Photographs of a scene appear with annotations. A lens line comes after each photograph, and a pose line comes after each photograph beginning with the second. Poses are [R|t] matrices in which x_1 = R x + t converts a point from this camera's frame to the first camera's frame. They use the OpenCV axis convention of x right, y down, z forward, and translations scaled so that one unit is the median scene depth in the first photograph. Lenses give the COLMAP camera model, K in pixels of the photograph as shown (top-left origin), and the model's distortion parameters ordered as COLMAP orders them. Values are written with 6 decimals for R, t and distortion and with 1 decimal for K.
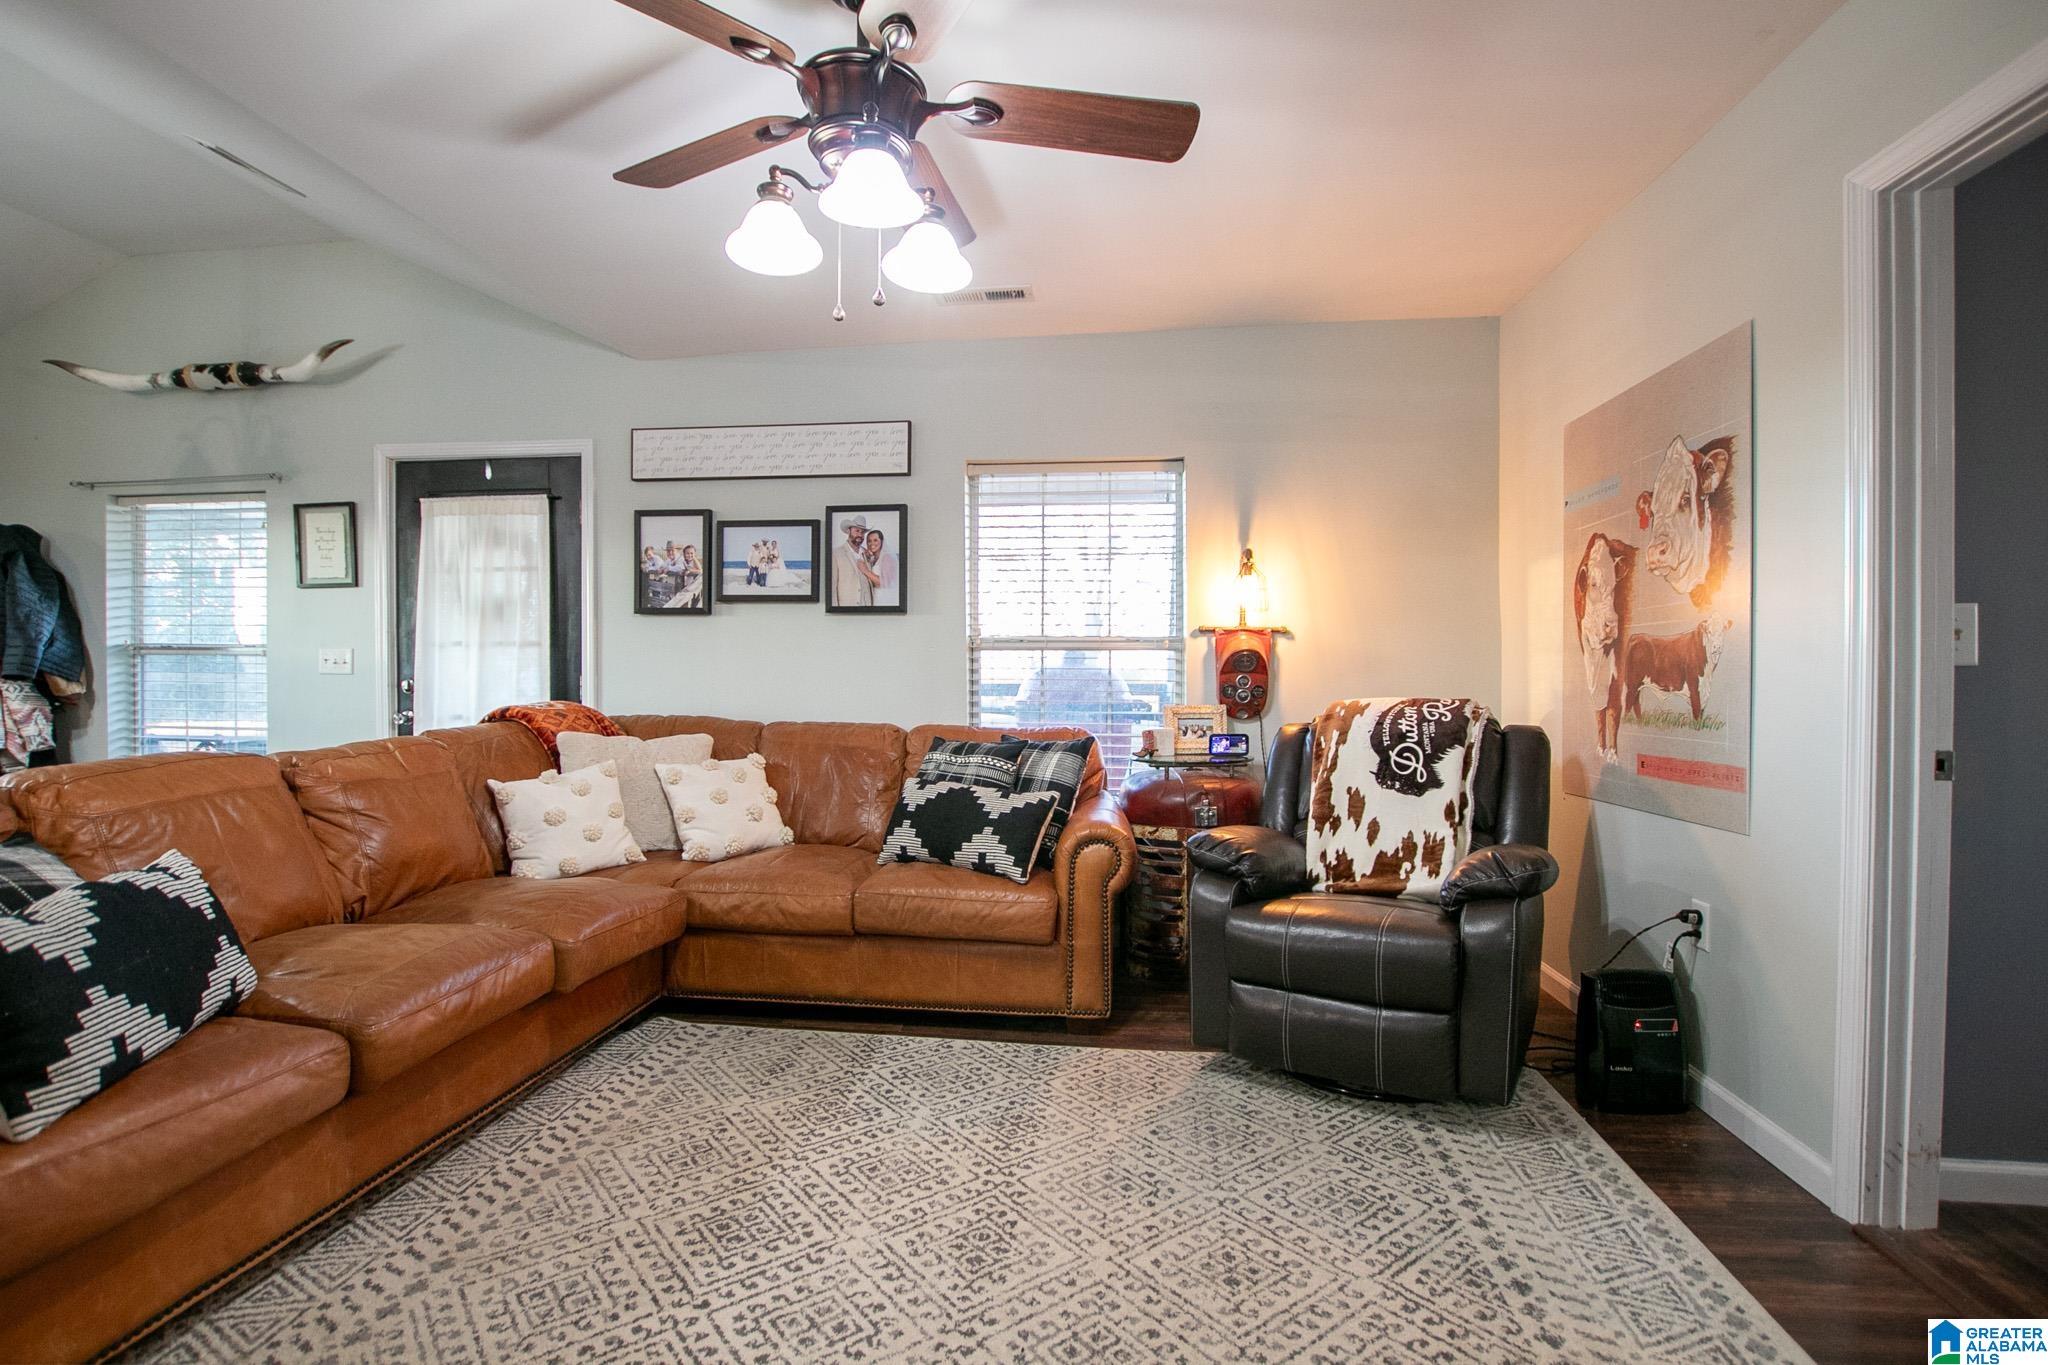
lens RADIAL K [[947.0, 0, 1016.8], [0, 947.0, 689.2], [0, 0, 1]] dist [-0.032219, 0.002770]
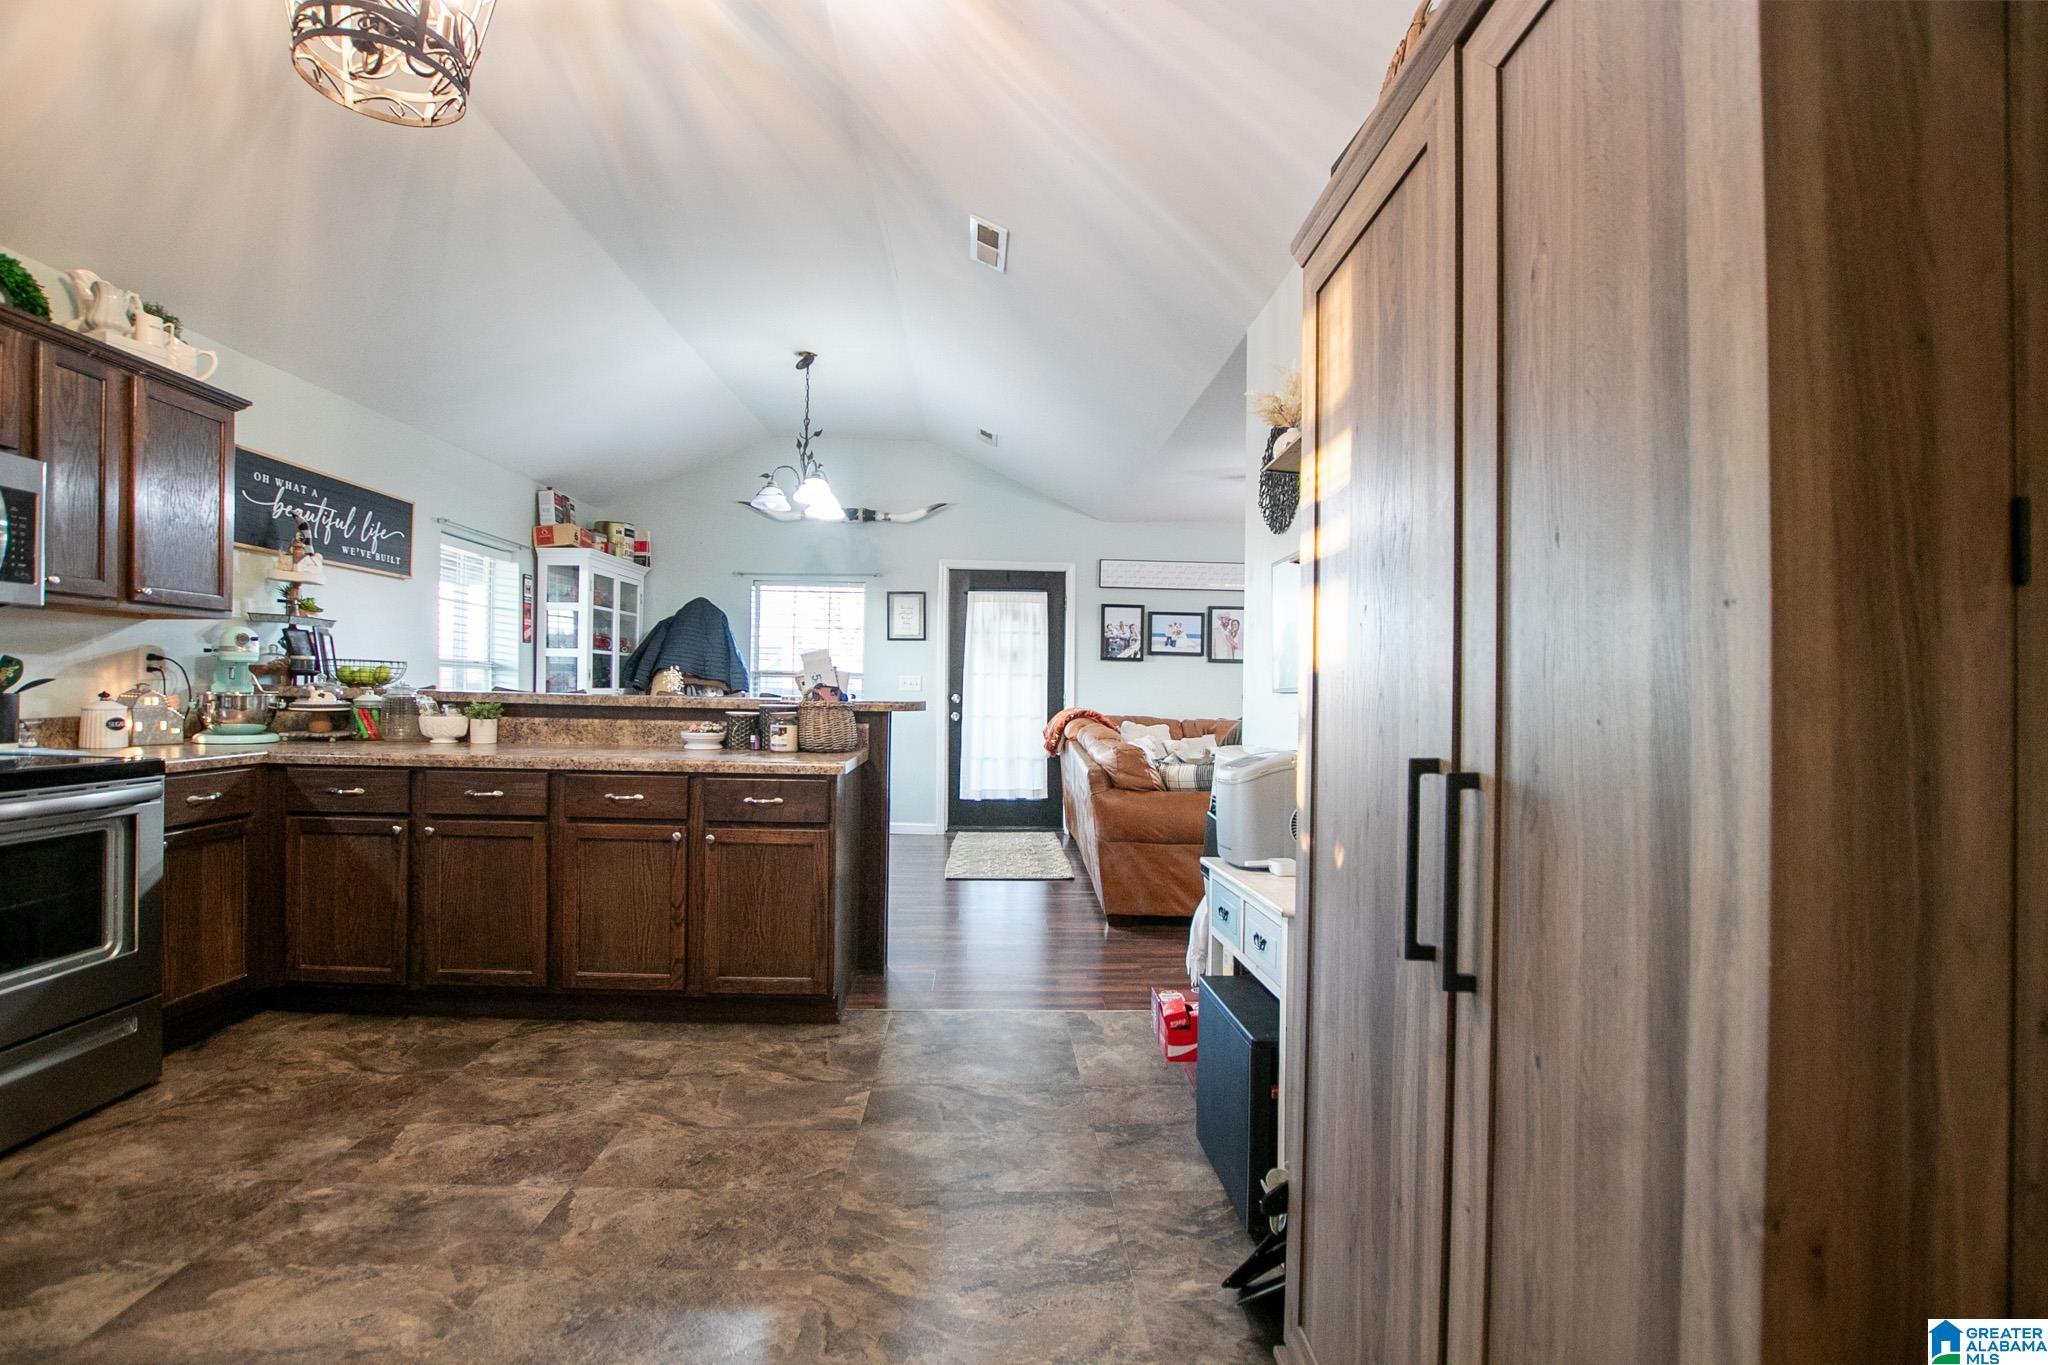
lens RADIAL K [[947.0, 0, 1038.7], [0, 947.0, 685.8], [0, 0, 1]] dist [-0.032219, 0.002770]
pose [[0.984989, 0.009604, 0.172349, -0.868041], [-0.006745, 0.999830, -0.017166, 0.002391], [-0.172484, 0.015746, 0.984886, -0.817178]]
